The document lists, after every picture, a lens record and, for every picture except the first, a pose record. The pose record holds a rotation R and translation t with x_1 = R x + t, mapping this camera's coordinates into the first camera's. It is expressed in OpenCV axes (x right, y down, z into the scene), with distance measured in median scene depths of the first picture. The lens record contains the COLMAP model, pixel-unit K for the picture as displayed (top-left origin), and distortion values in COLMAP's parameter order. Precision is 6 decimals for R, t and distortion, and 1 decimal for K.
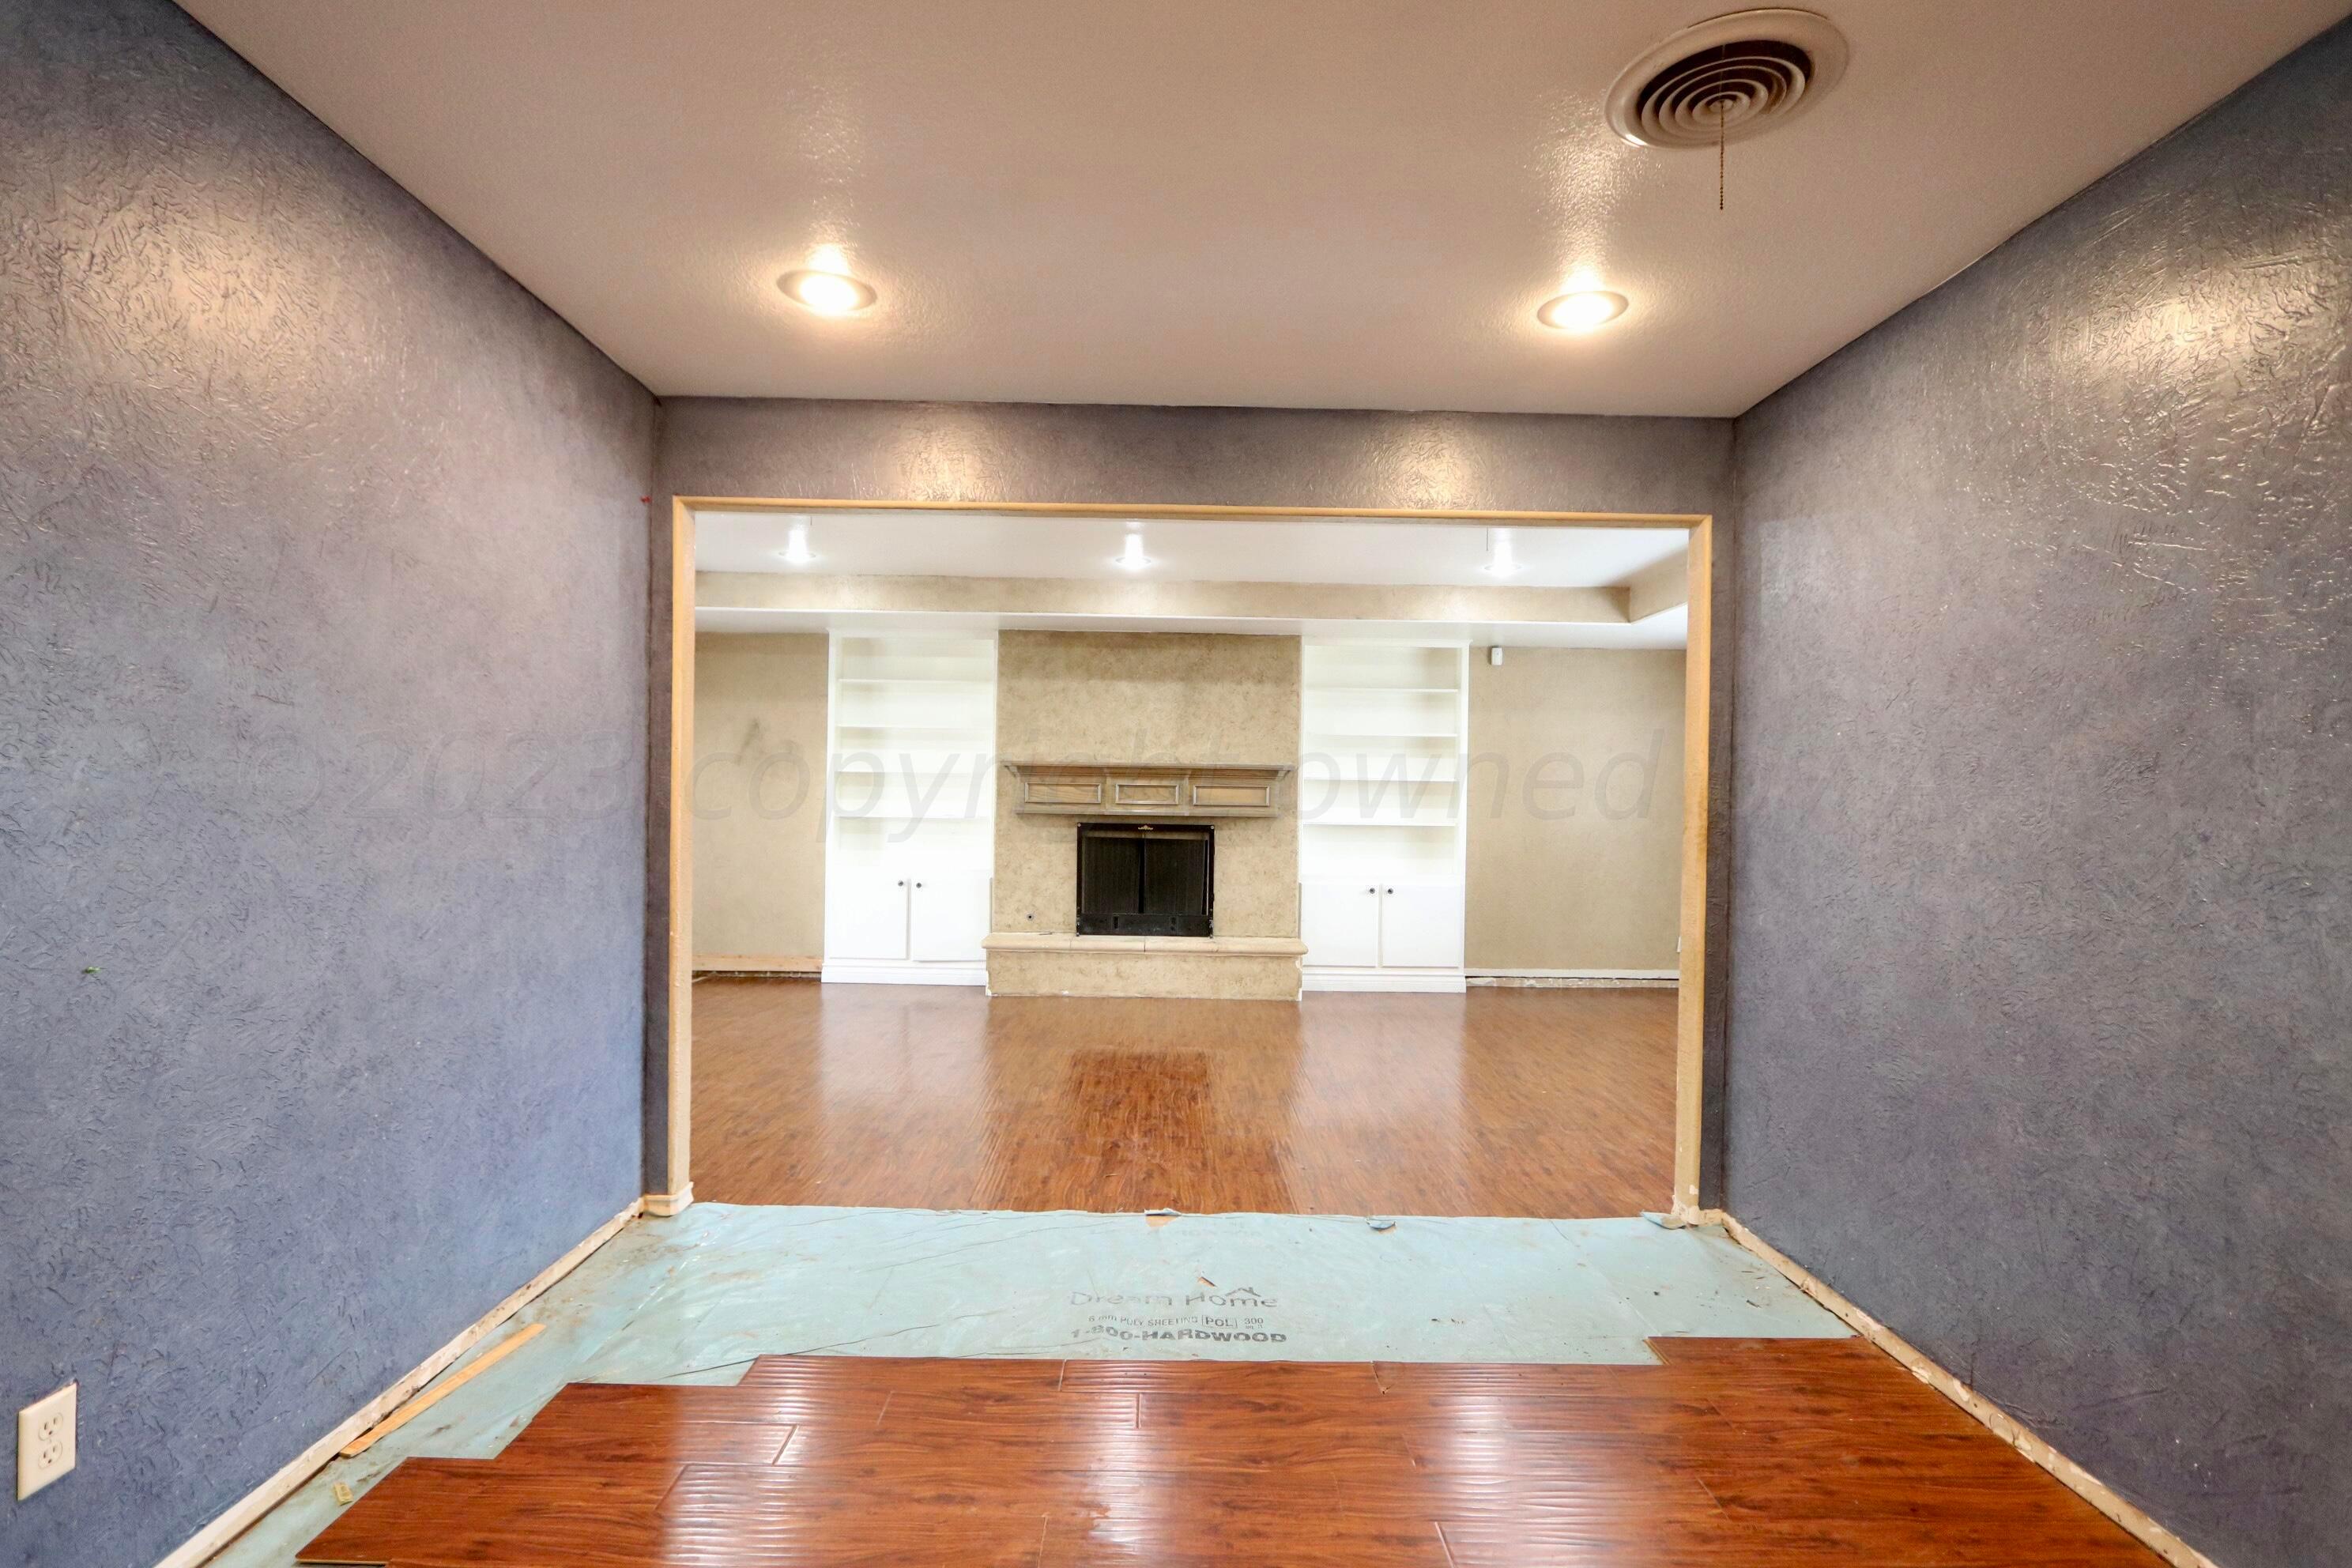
lens RADIAL K [[1097.3, 0, 1165.7], [0, 1097.3, 795.1], [0, 0, 1]] dist [-0.020236, 0.002067]
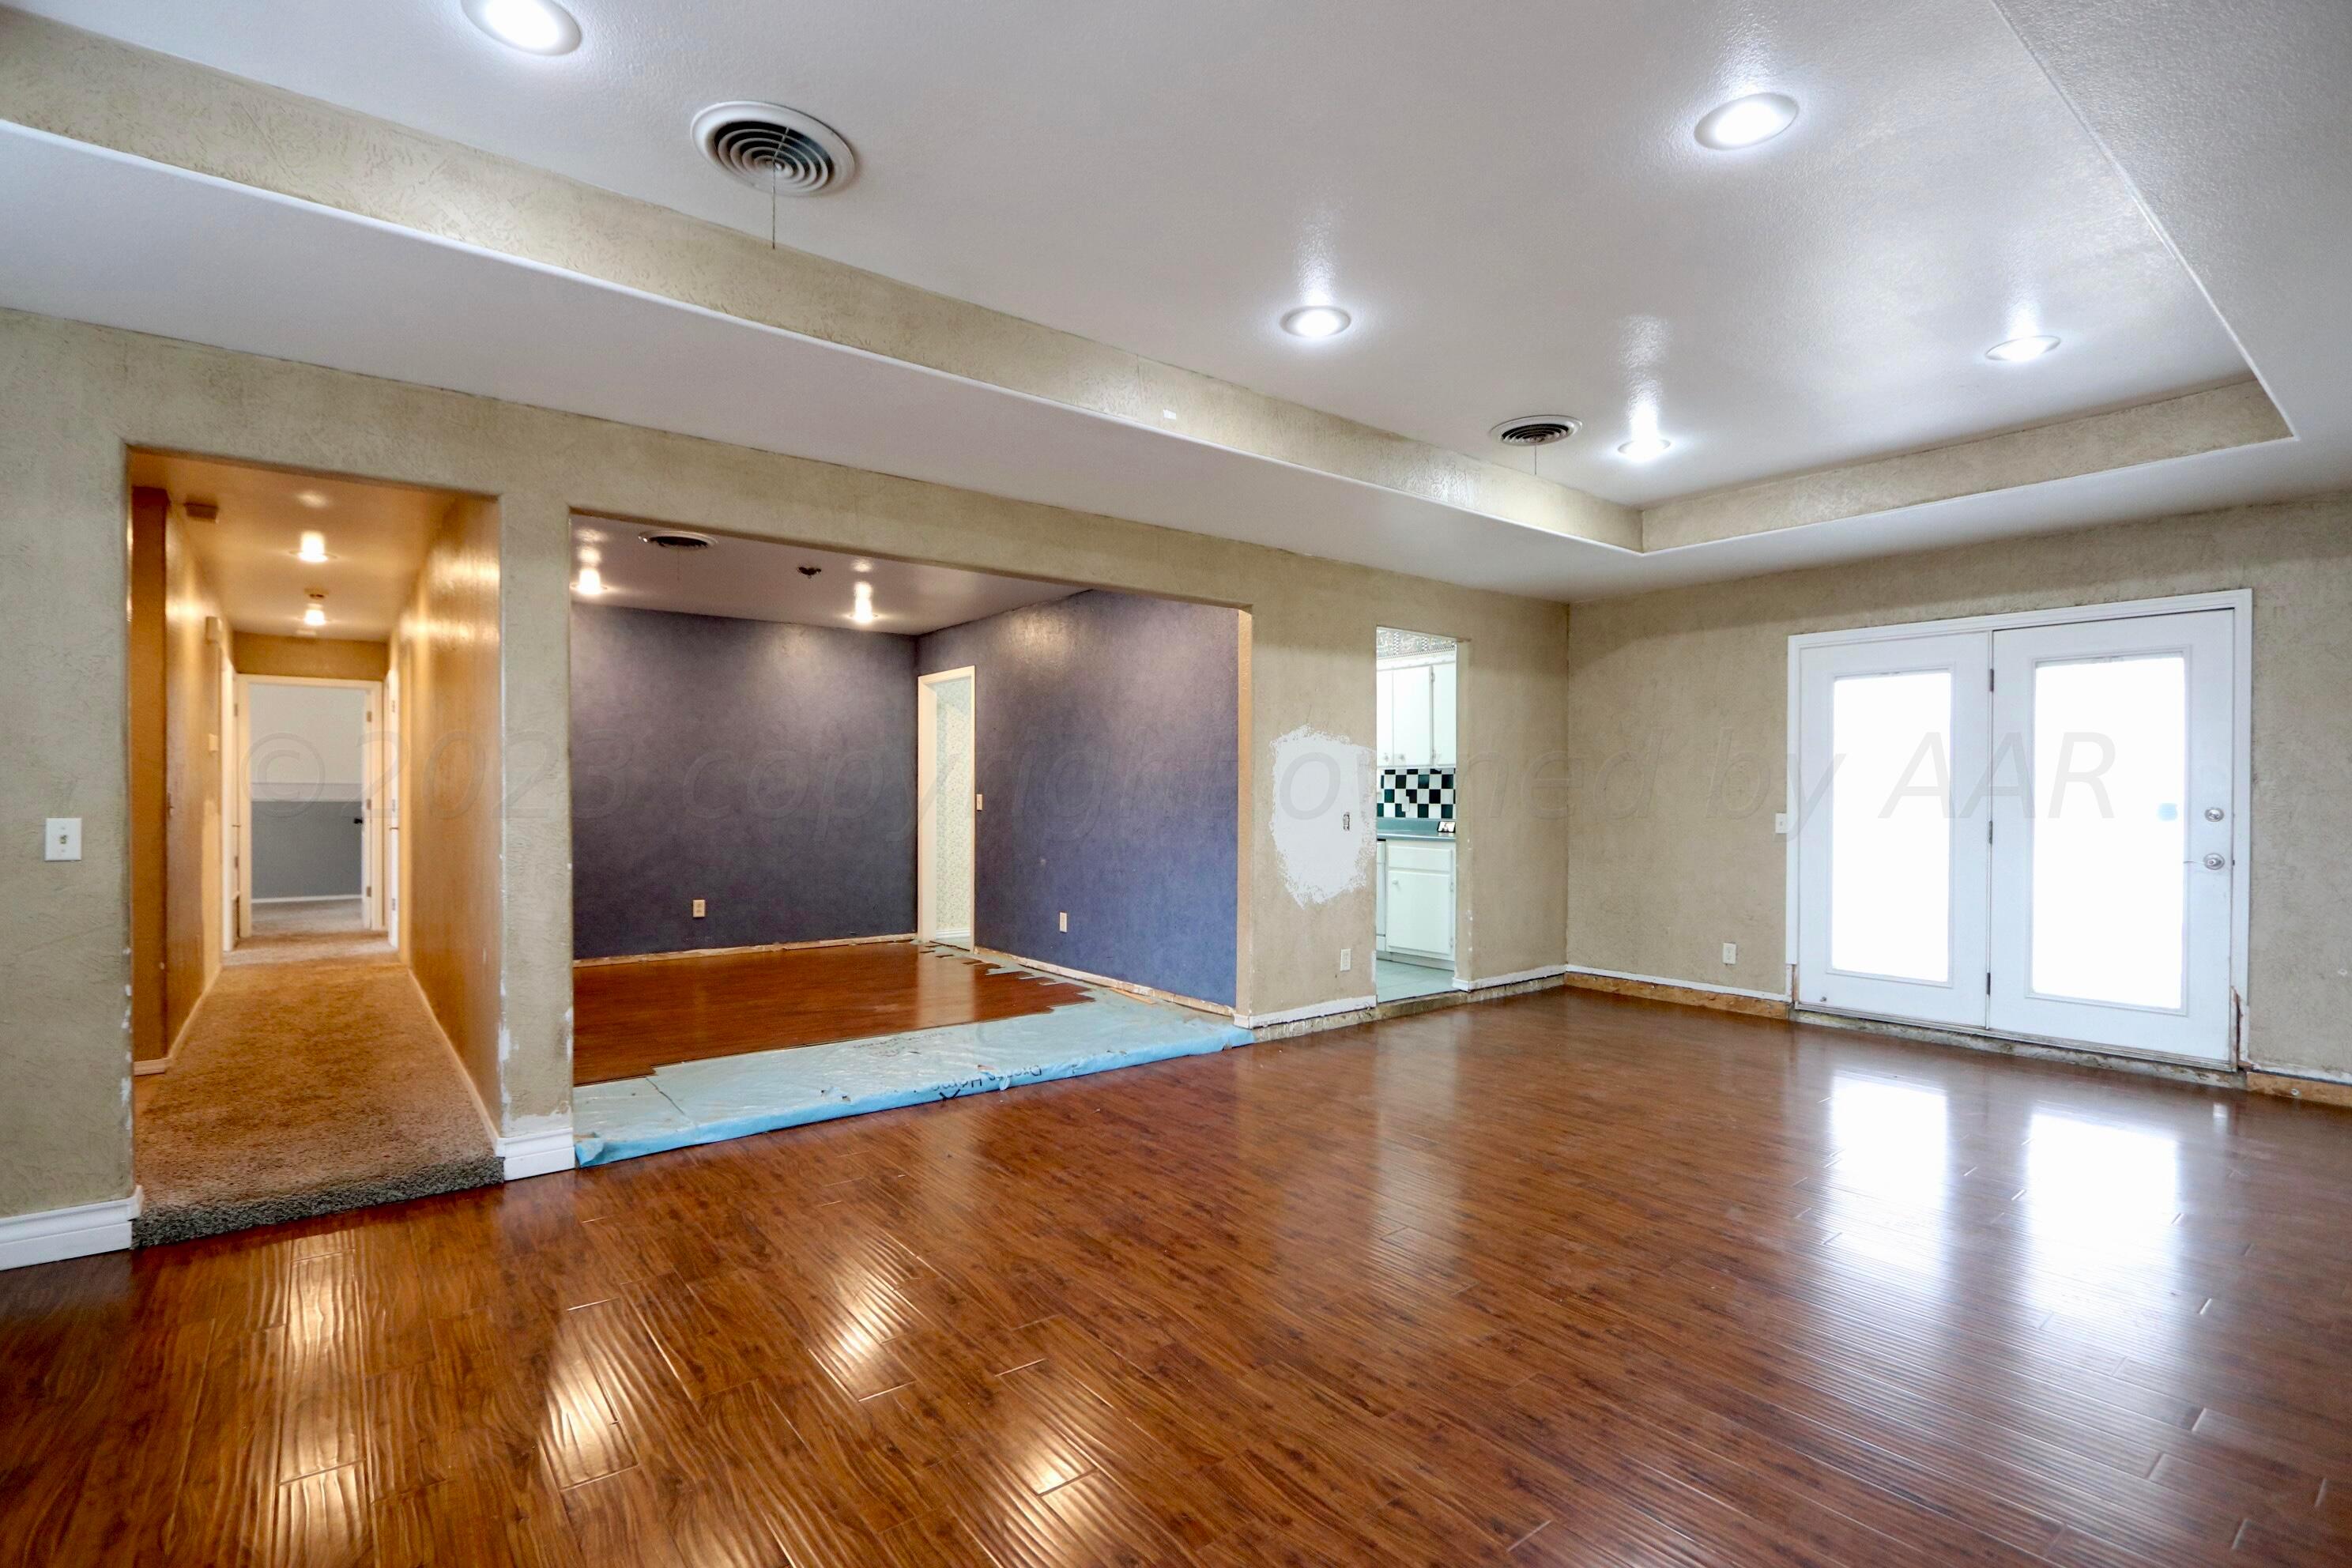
lens RADIAL K [[1097.3, 0, 1163.0], [0, 1097.3, 798.6], [0, 0, 1]] dist [-0.020236, 0.002067]
pose [[-0.796005, -0.017142, -0.605048, 0.301378], [-0.013307, 0.999853, -0.010820, 0.021841], [0.605144, -0.000562, -0.796116, 1.011441]]
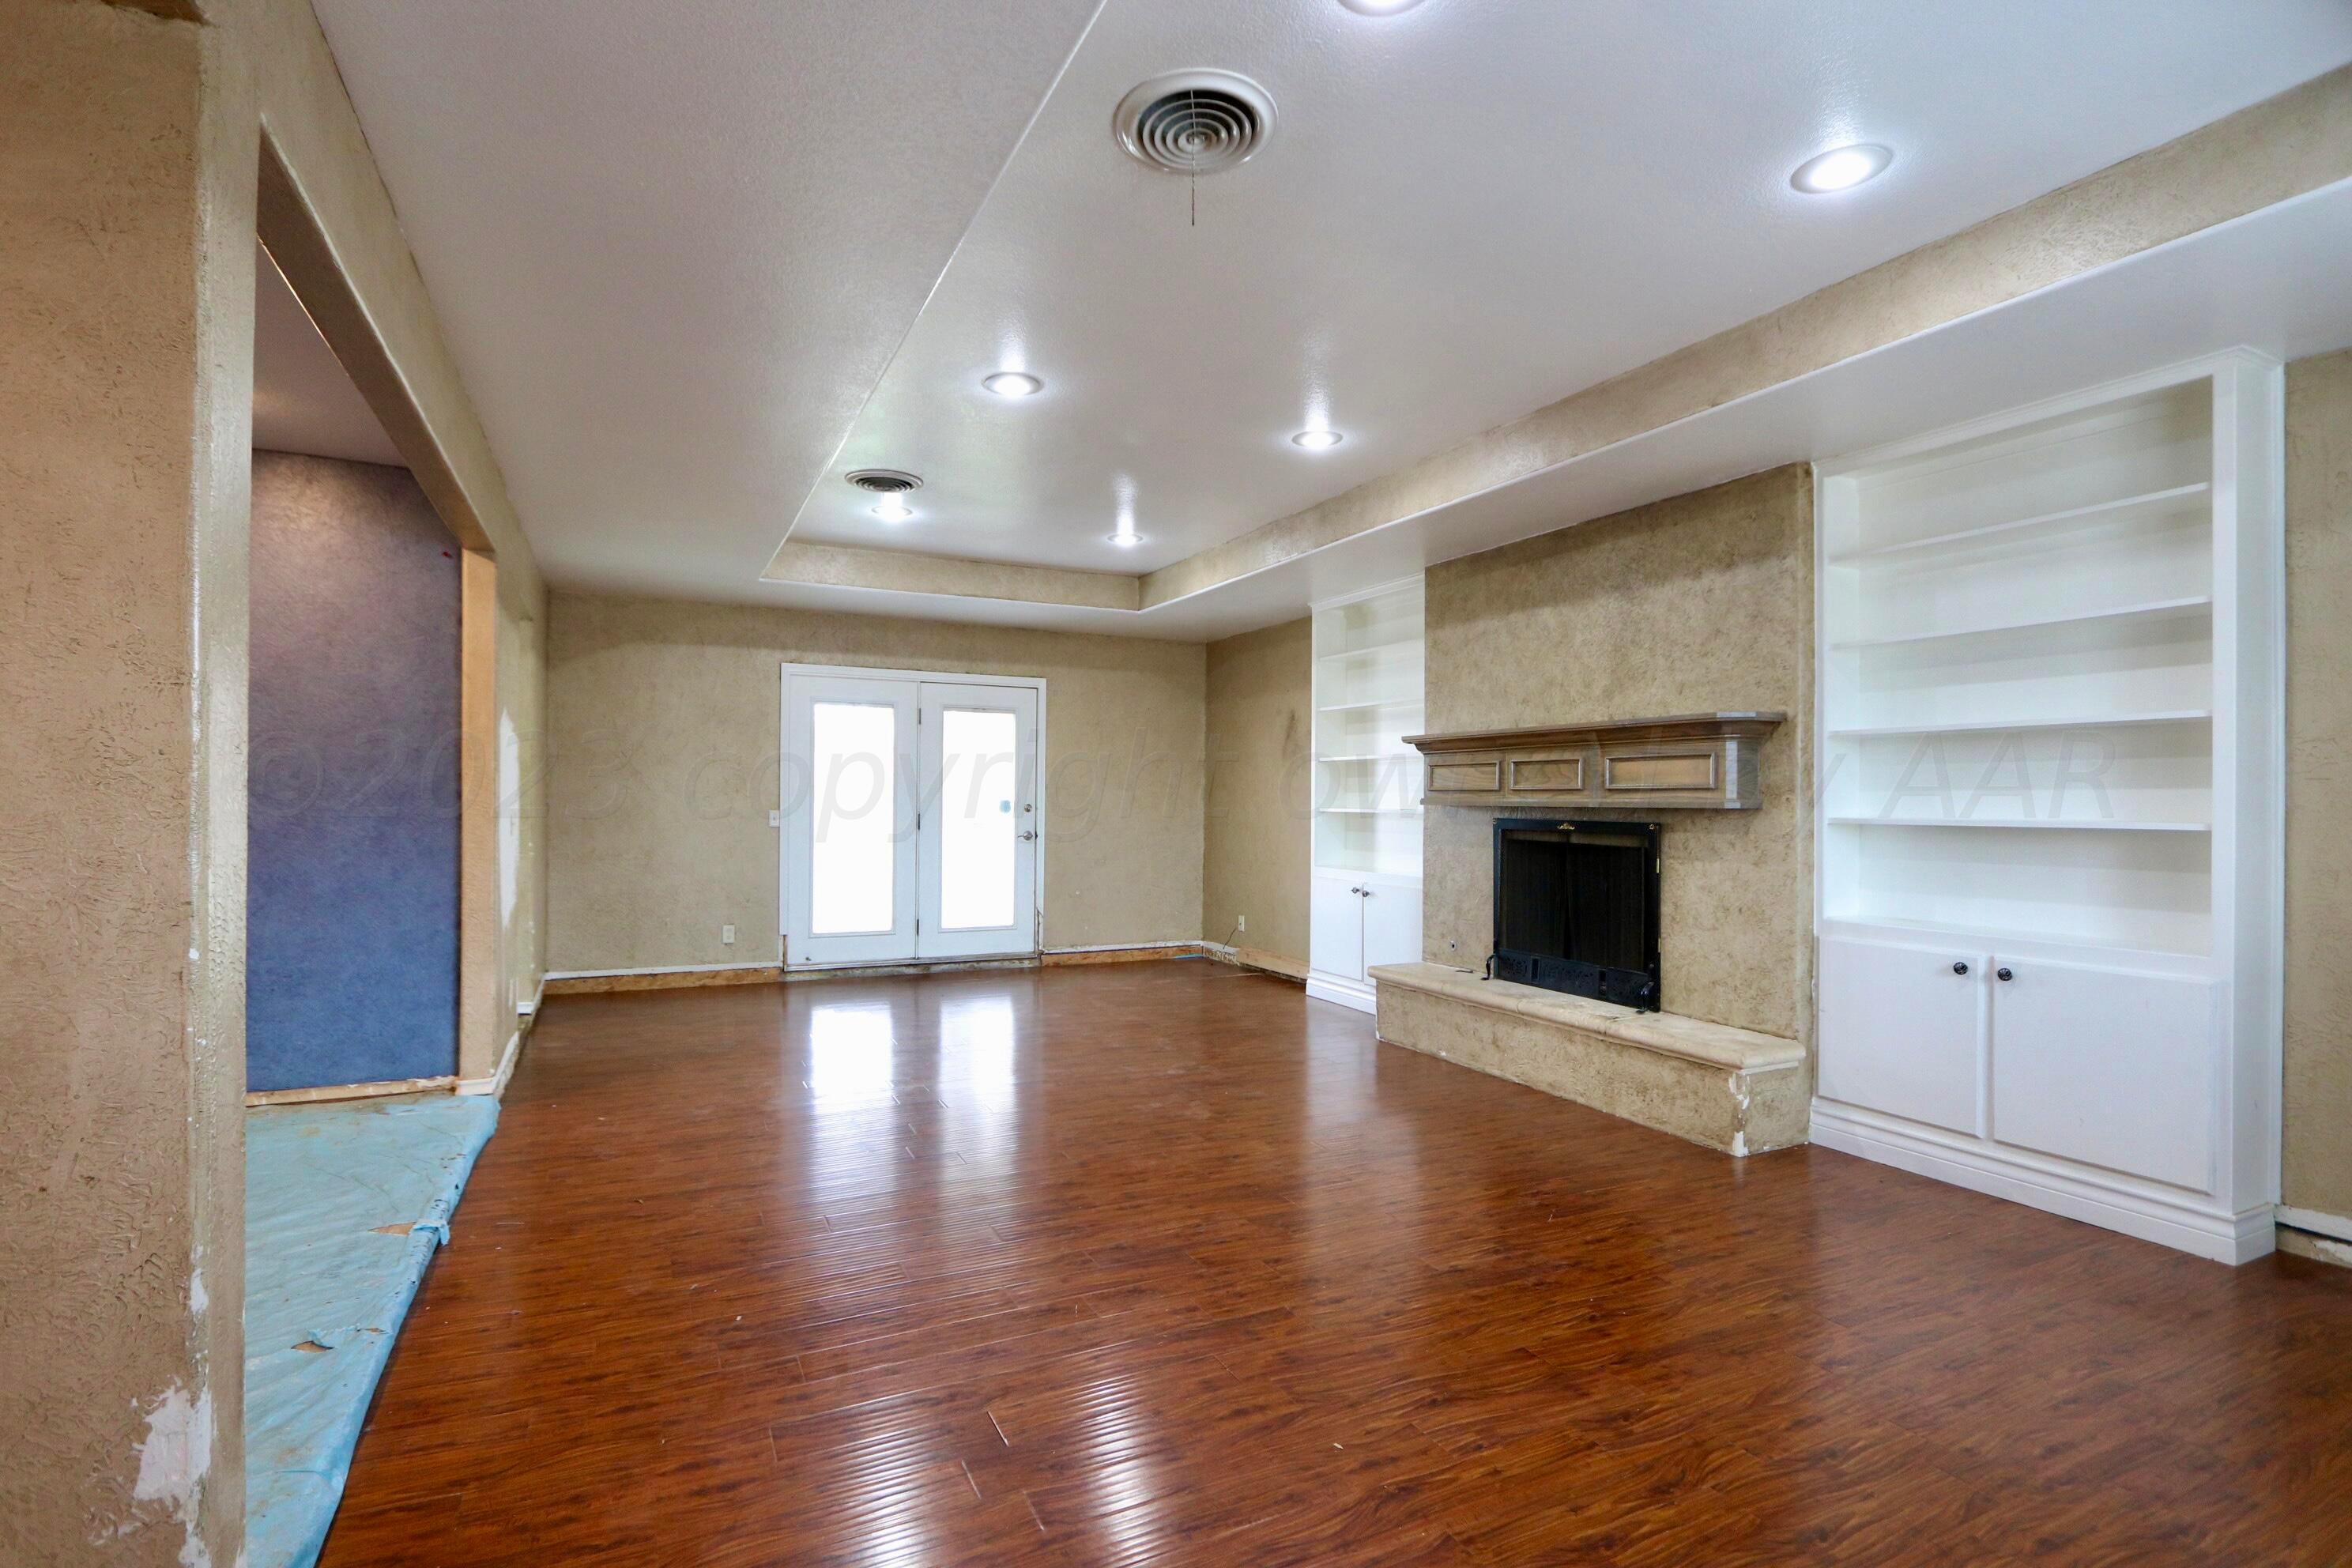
lens RADIAL K [[1097.3, 0, 1170.1], [0, 1097.3, 799.6], [0, 0, 1]] dist [-0.020236, 0.002067]
pose [[0.434915, -0.012993, -0.900378, 0.478762], [0.003046, 0.999911, -0.012958, 0.022227], [0.900466, 0.002893, 0.434916, 0.526426]]
